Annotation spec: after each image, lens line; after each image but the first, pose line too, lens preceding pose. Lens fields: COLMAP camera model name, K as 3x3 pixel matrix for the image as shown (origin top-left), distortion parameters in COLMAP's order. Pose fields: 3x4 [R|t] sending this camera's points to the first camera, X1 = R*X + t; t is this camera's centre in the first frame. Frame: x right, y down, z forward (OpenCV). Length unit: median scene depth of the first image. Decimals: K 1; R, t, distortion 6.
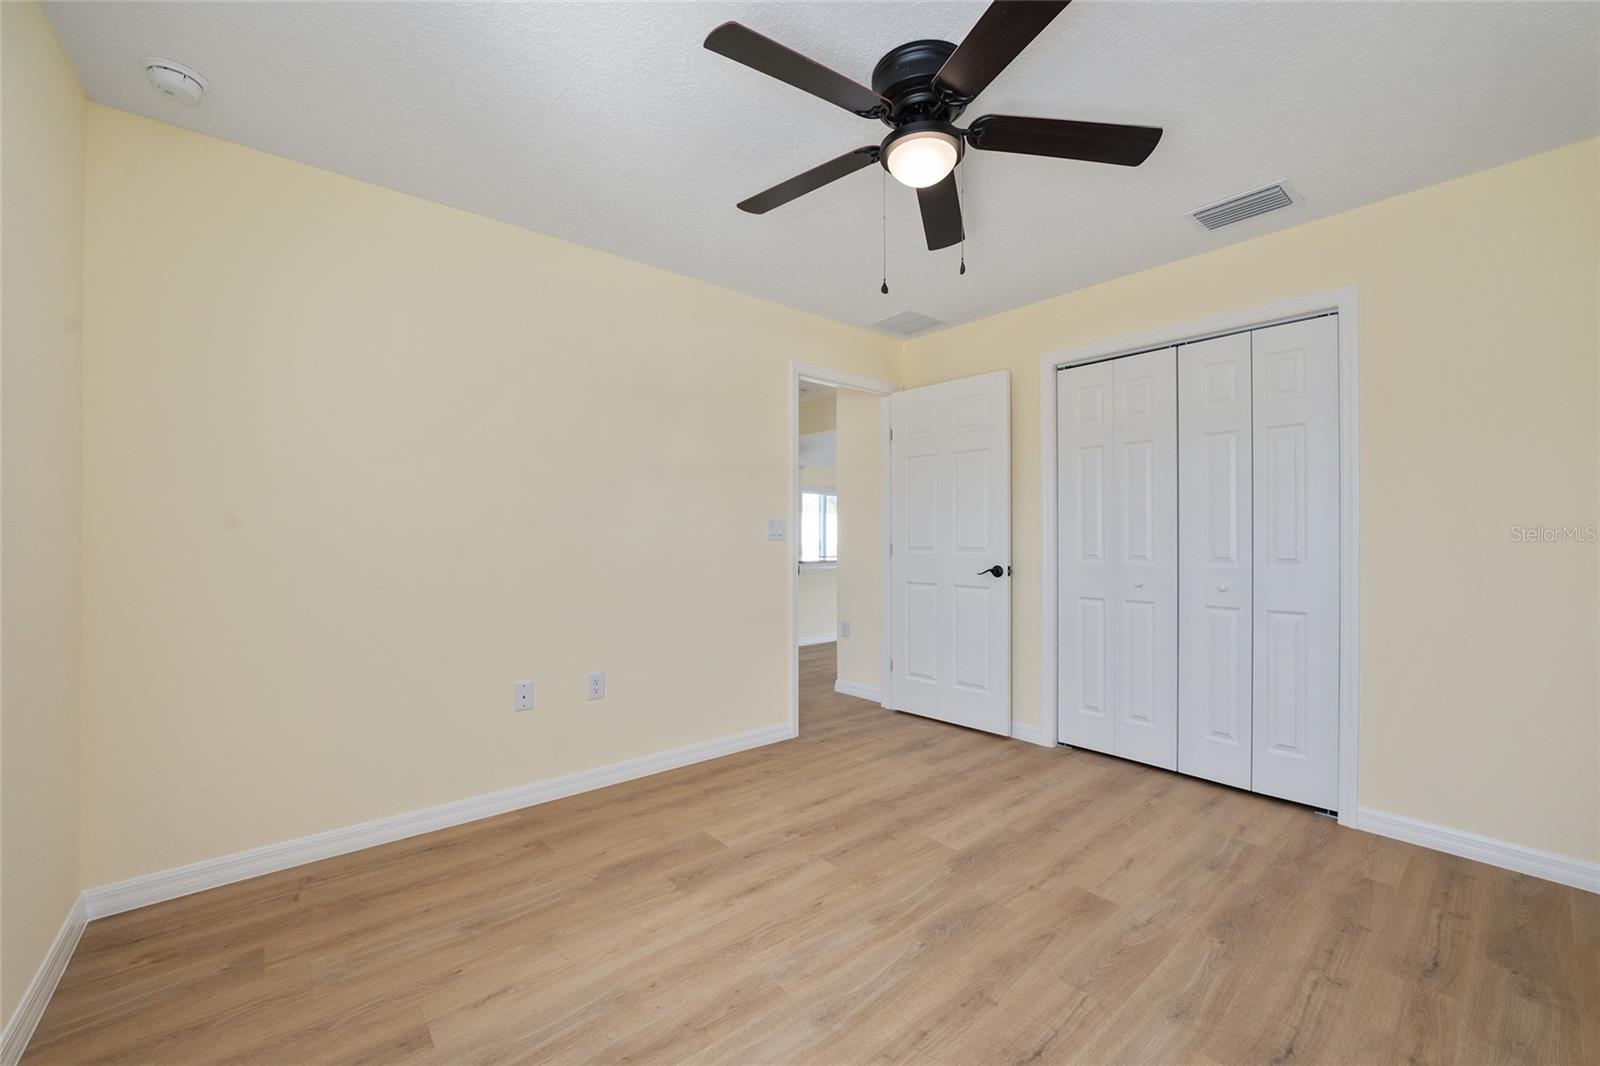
lens RADIAL K [[652.6, 0, 802.4], [0, 652.6, 538.4], [0, 0, 1]] dist [-0.038727, 0.008832]
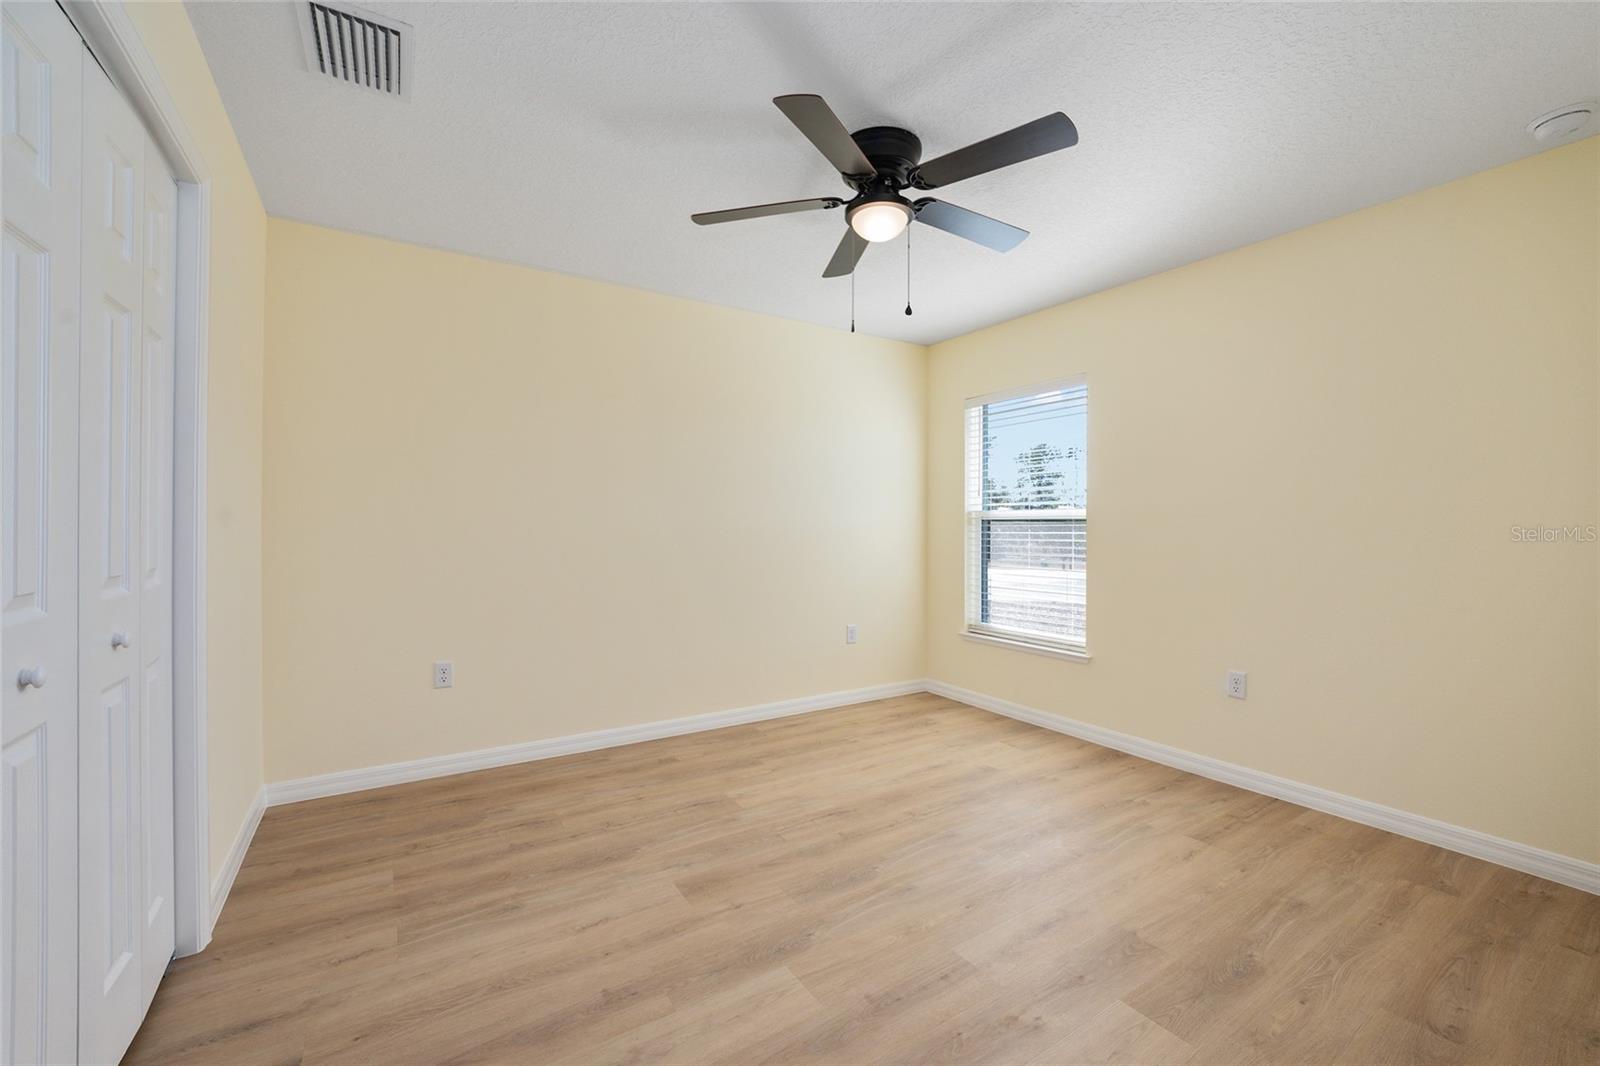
lens RADIAL K [[652.6, 0, 802.4], [0, 652.6, 538.4], [0, 0, 1]] dist [-0.038727, 0.008832]
pose [[-0.992117, -0.008274, 0.125045, 0.151587], [-0.005318, 0.999699, 0.023956, -0.015144], [-0.125205, 0.023102, -0.991862, 1.910130]]
